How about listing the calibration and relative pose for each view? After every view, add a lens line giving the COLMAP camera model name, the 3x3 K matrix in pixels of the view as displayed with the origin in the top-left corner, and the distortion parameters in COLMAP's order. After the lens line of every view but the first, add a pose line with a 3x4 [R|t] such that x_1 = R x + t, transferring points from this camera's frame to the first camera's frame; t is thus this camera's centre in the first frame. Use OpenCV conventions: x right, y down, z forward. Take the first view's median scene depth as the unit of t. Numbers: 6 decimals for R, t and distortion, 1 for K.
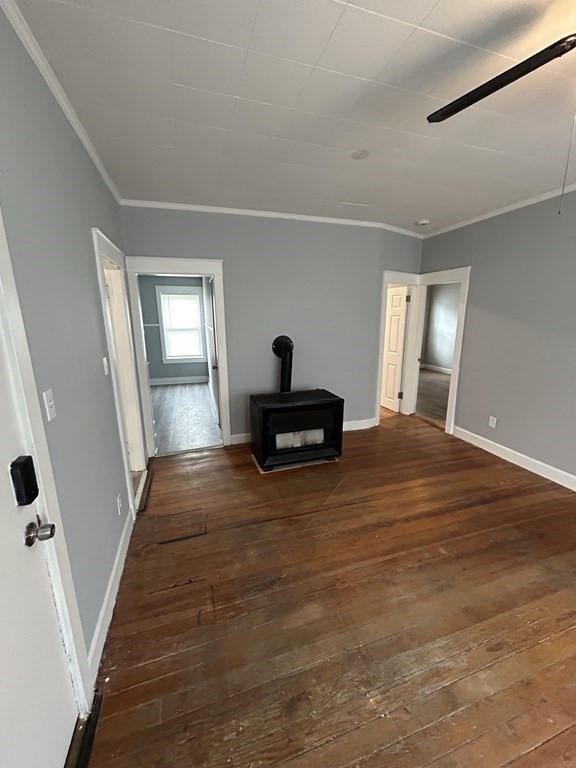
lens RADIAL K [[311.5, 0, 290.3], [0, 311.5, 384.5], [0, 0, 1]] dist [-0.001272, 0.000370]
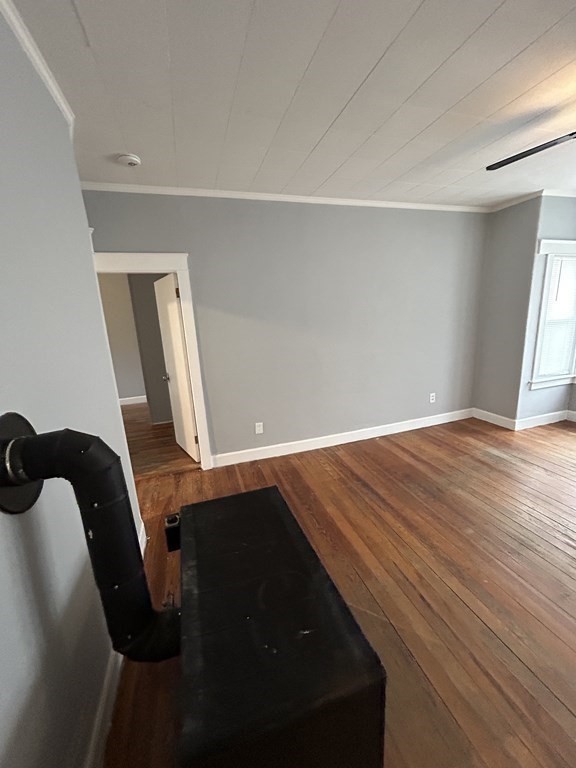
lens RADIAL K [[310.5, 0, 289.5], [0, 310.5, 385.7], [0, 0, 1]] dist [0.000831, 0.001100]
pose [[-0.003151, -0.223202, 0.974767, -0.266350], [0.267814, 0.938976, 0.215872, -0.198233], [-0.963466, 0.261736, 0.056818, 0.914901]]
